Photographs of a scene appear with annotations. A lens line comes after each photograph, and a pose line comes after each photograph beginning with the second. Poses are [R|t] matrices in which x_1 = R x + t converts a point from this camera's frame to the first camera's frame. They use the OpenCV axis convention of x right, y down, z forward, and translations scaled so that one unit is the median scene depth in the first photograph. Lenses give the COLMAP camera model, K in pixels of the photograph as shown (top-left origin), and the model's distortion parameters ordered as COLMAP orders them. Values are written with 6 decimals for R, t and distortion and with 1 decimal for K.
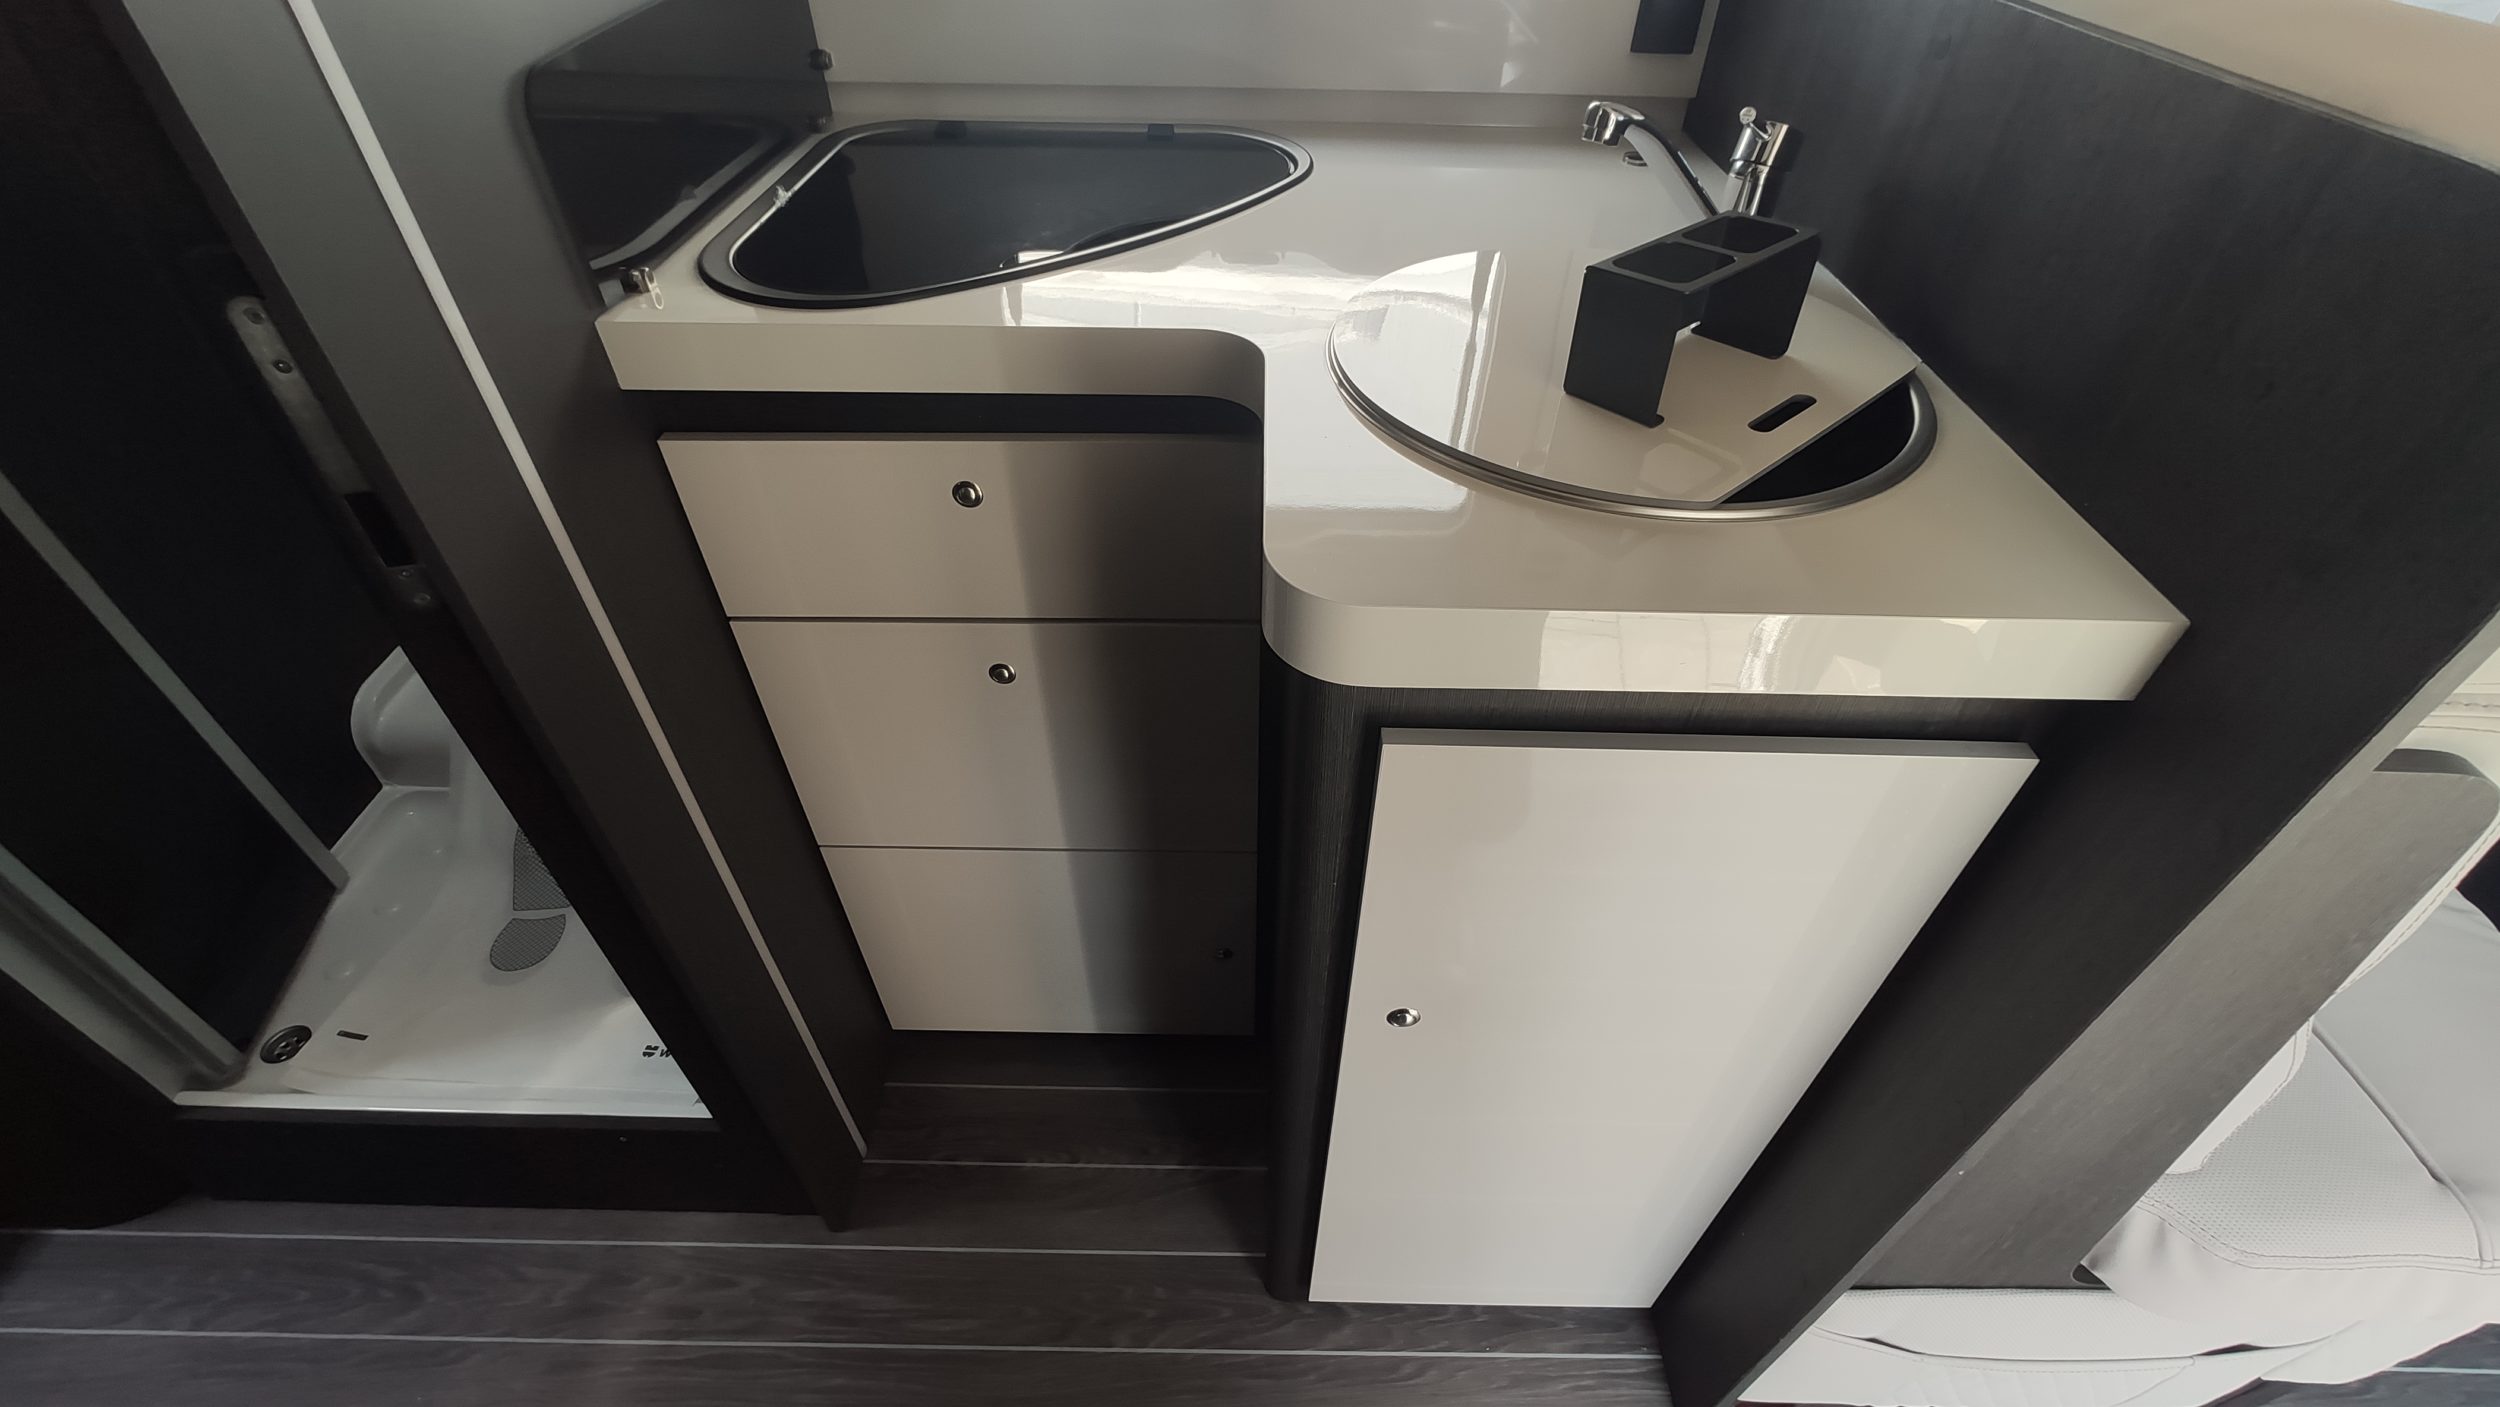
lens RADIAL K [[1079.9, 0, 1250.0], [0, 1079.9, 703.5], [0, 0, 1]] dist [-0.030539, 0.014801]
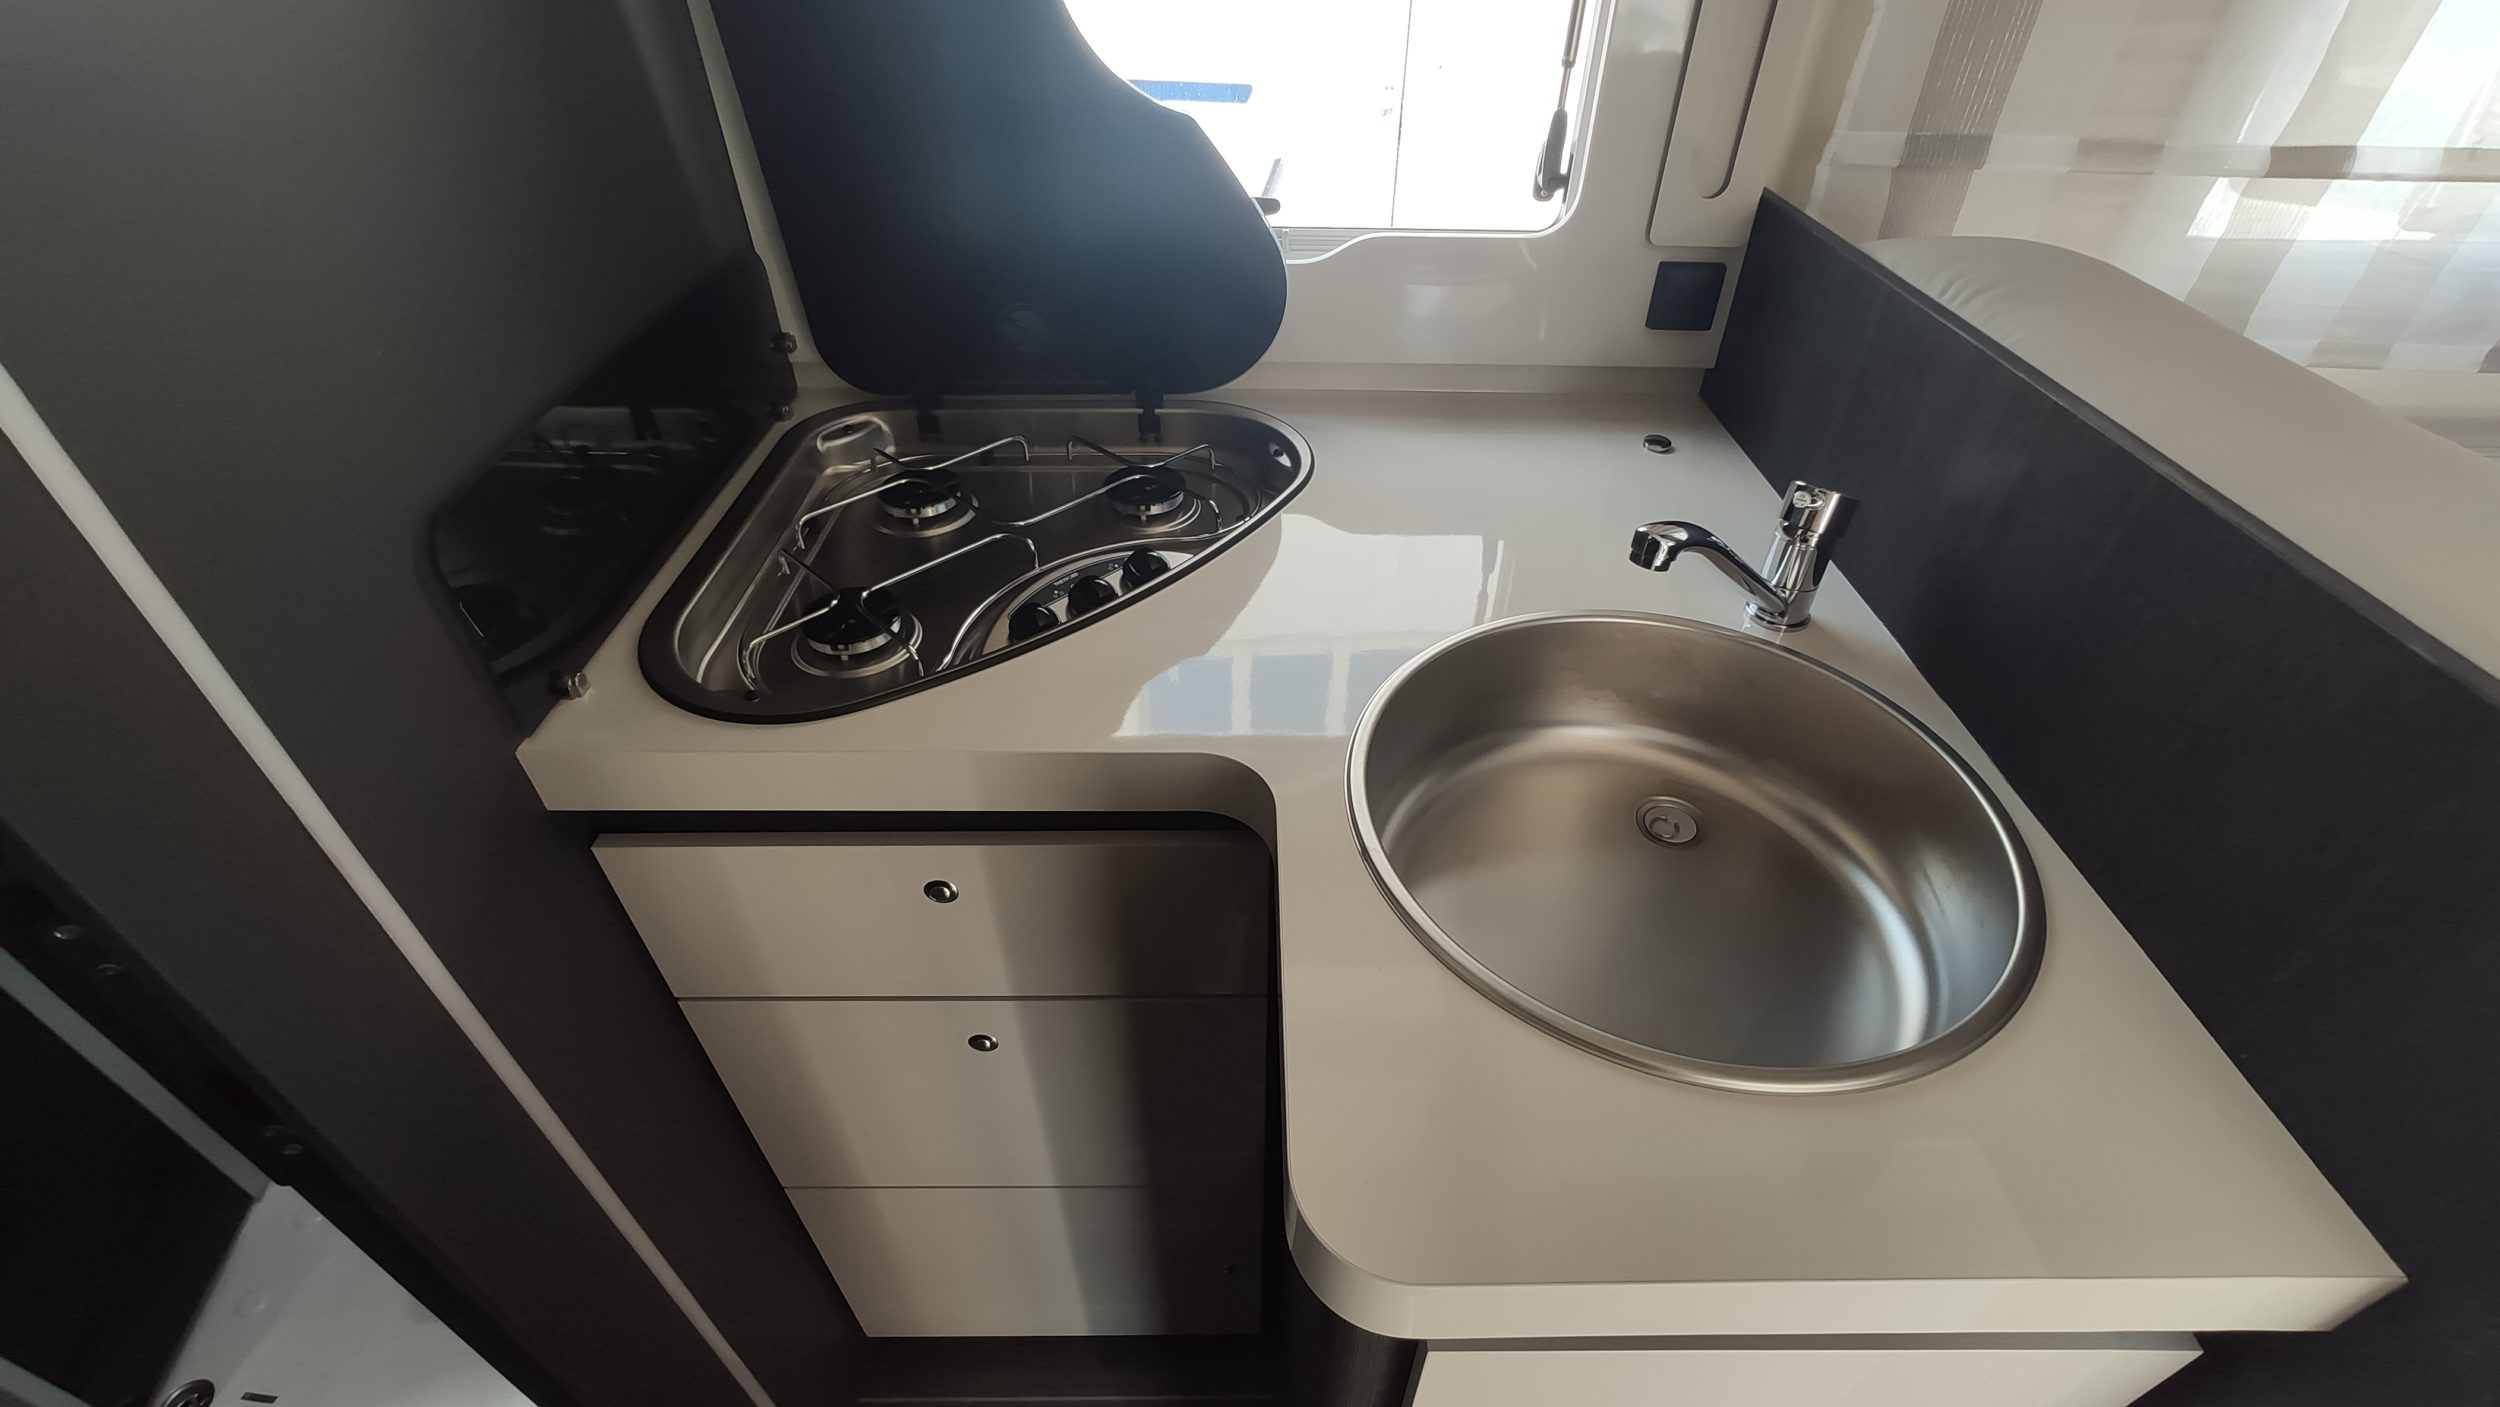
lens RADIAL K [[1079.9, 0, 1250.0], [0, 1079.9, 703.5], [0, 0, 1]] dist [-0.030539, 0.014801]
pose [[0.999790, -0.017518, 0.010661, -0.011480], [0.018049, 0.998489, -0.051896, -0.274196], [-0.009735, 0.052077, 0.998596, 0.087037]]
